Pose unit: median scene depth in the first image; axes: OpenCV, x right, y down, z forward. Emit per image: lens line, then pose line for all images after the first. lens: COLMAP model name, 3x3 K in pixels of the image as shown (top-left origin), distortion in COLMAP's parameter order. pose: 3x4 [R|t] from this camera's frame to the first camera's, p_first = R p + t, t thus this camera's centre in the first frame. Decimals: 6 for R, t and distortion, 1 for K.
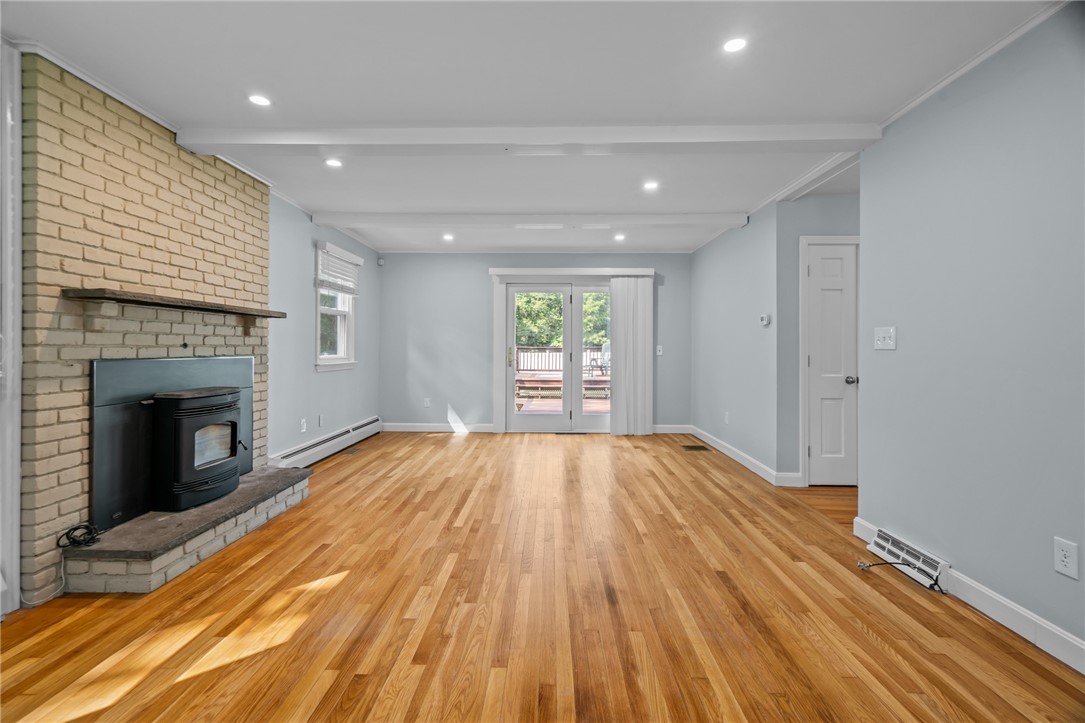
lens RADIAL K [[495.6, 0, 542.0], [0, 495.6, 348.8], [0, 0, 1]] dist [-0.012659, 0.006007]
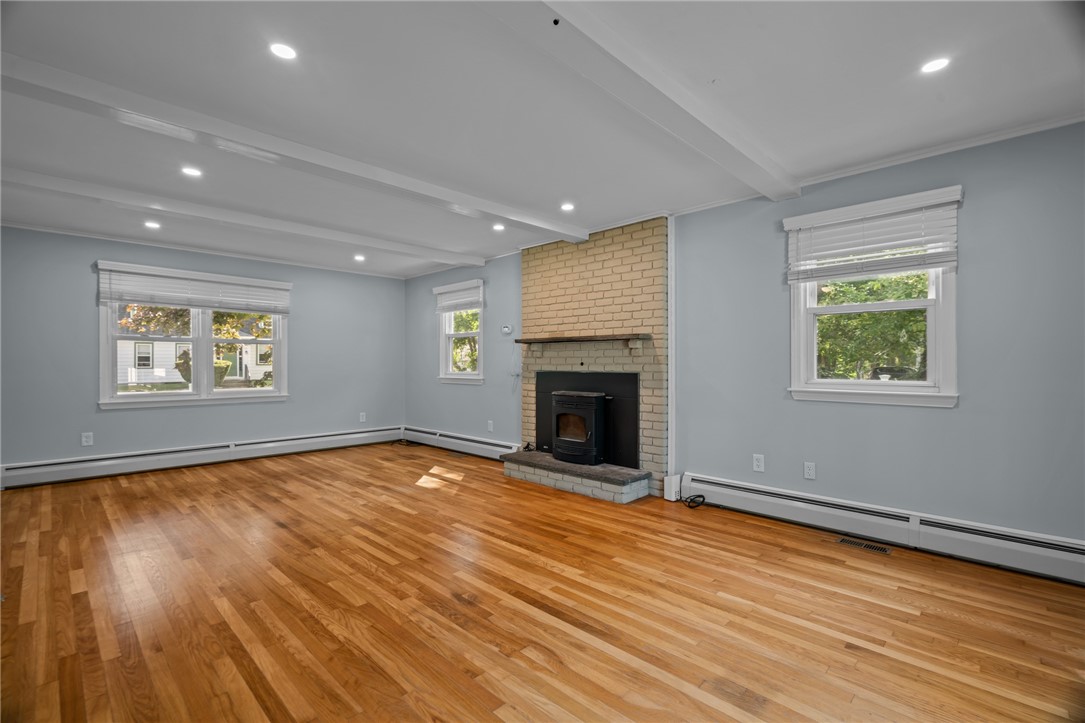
lens RADIAL K [[489.4, 0, 545.8], [0, 489.4, 365.7], [0, 0, 1]] dist [-0.013239, 0.008835]
pose [[-0.683497, 0.000816, -0.729953, 0.574111], [-0.004172, 0.999979, 0.005024, -0.009182], [0.729941, 0.006479, -0.683479, 2.208503]]
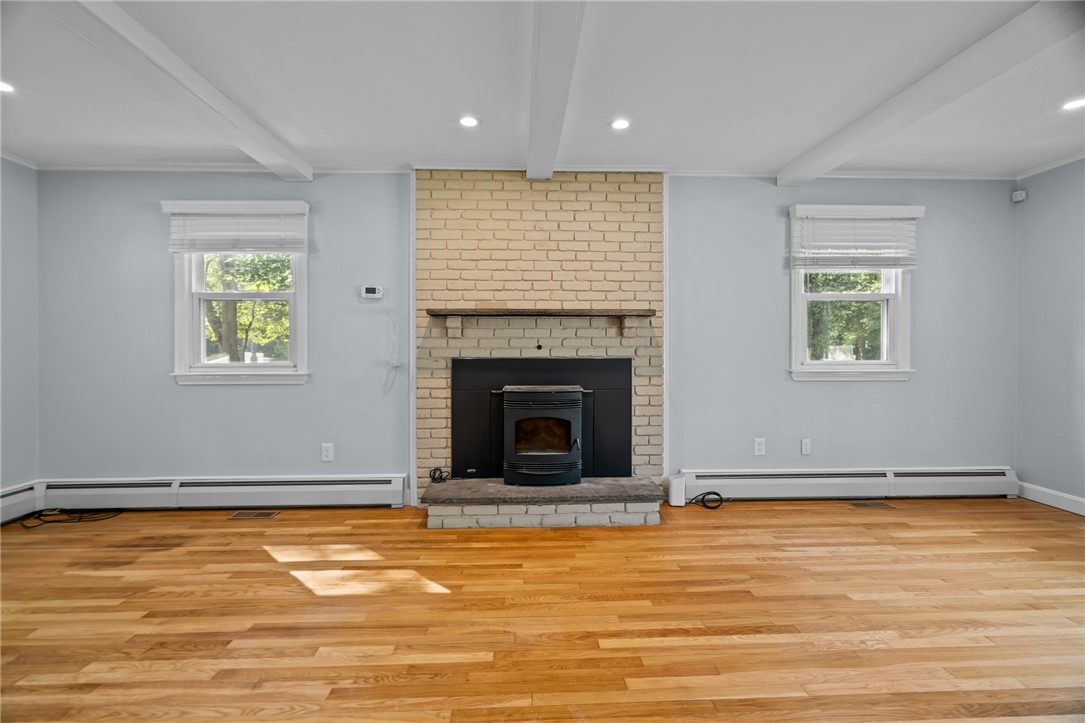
lens RADIAL K [[495.6, 0, 542.0], [0, 495.6, 348.8], [0, 0, 1]] dist [-0.012659, 0.006007]
pose [[0.059253, 0.000897, -0.998243, 0.495676], [-0.000169, 1.000000, 0.000888, -0.004291], [0.998243, 0.000117, 0.059254, 1.032409]]
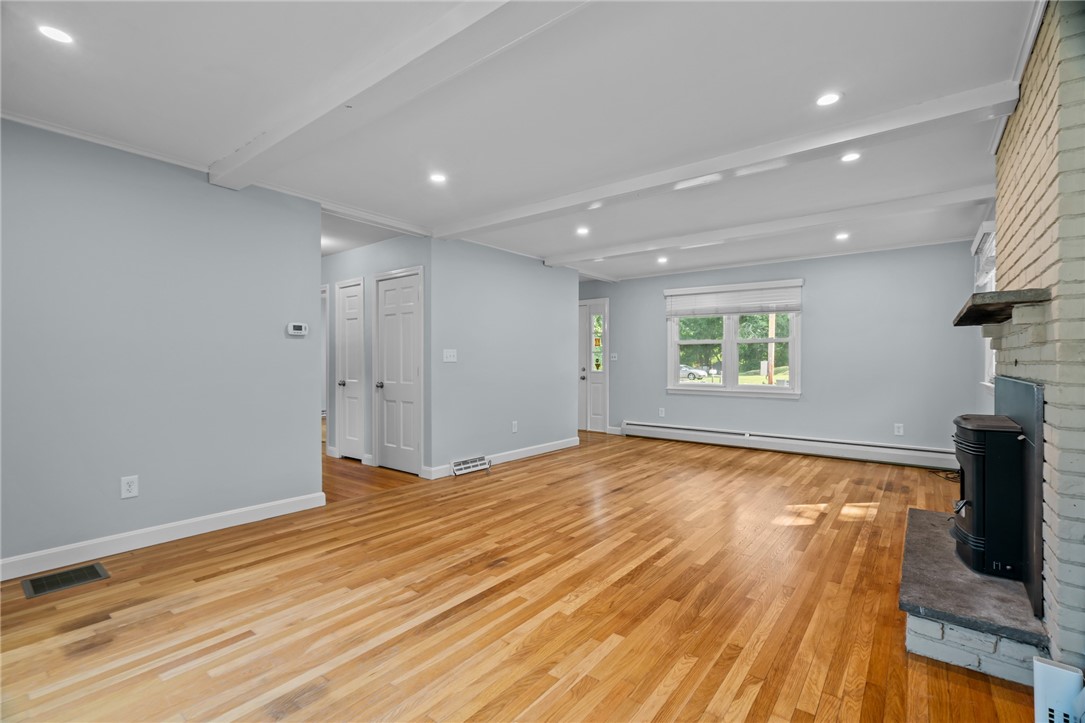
lens RADIAL K [[489.4, 0, 545.8], [0, 489.4, 365.7], [0, 0, 1]] dist [-0.013239, 0.008835]
pose [[-0.802077, -0.012003, 0.597101, -0.649609], [-0.003972, 0.999883, 0.014765, -0.012930], [-0.597208, 0.009471, -0.802031, 2.261418]]
